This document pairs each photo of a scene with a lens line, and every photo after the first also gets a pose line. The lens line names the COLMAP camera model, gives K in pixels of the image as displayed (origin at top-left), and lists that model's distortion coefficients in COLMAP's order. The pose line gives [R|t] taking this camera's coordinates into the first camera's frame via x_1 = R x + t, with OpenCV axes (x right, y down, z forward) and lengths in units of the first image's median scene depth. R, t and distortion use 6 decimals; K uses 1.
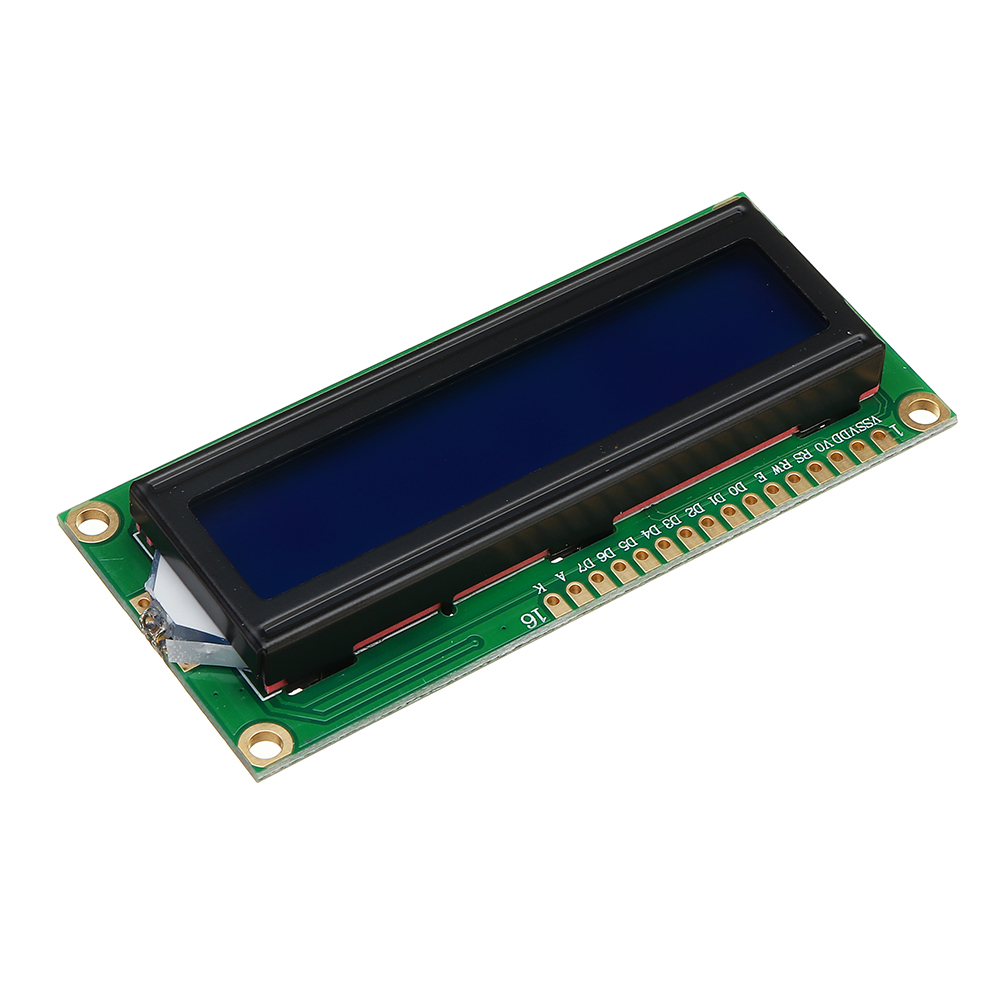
lens RADIAL K [[3992.0, 0, 500.0], [0, 3992.0, 500.0], [0, 0, 1]] dist [0.136494, -2.405187]
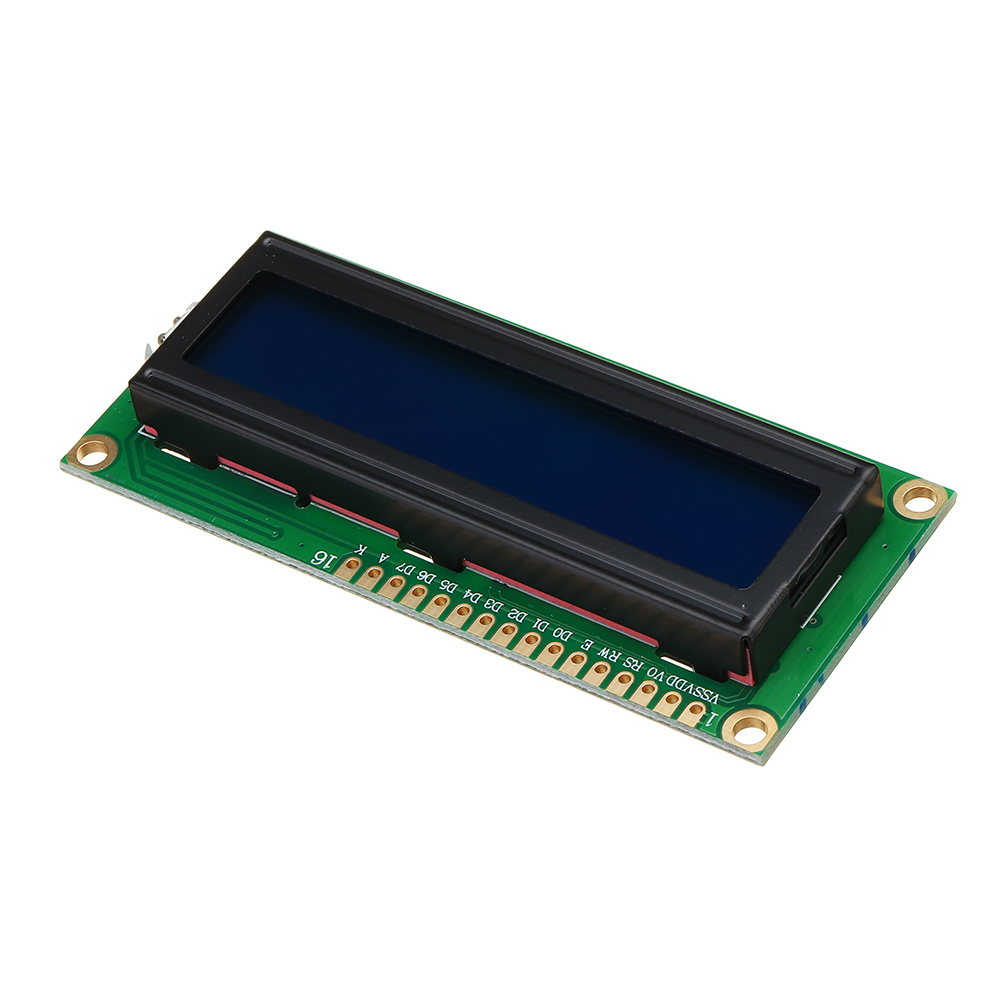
lens RADIAL K [[3992.0, 0, 500.0], [0, 3992.0, 500.0], [0, 0, 1]] dist [0.136494, -2.405187]
pose [[0.388171, 0.631862, -0.670875, 0.697024], [-0.611636, 0.721156, 0.325323, -0.338984], [0.689365, 0.284050, 0.666401, 0.344898]]
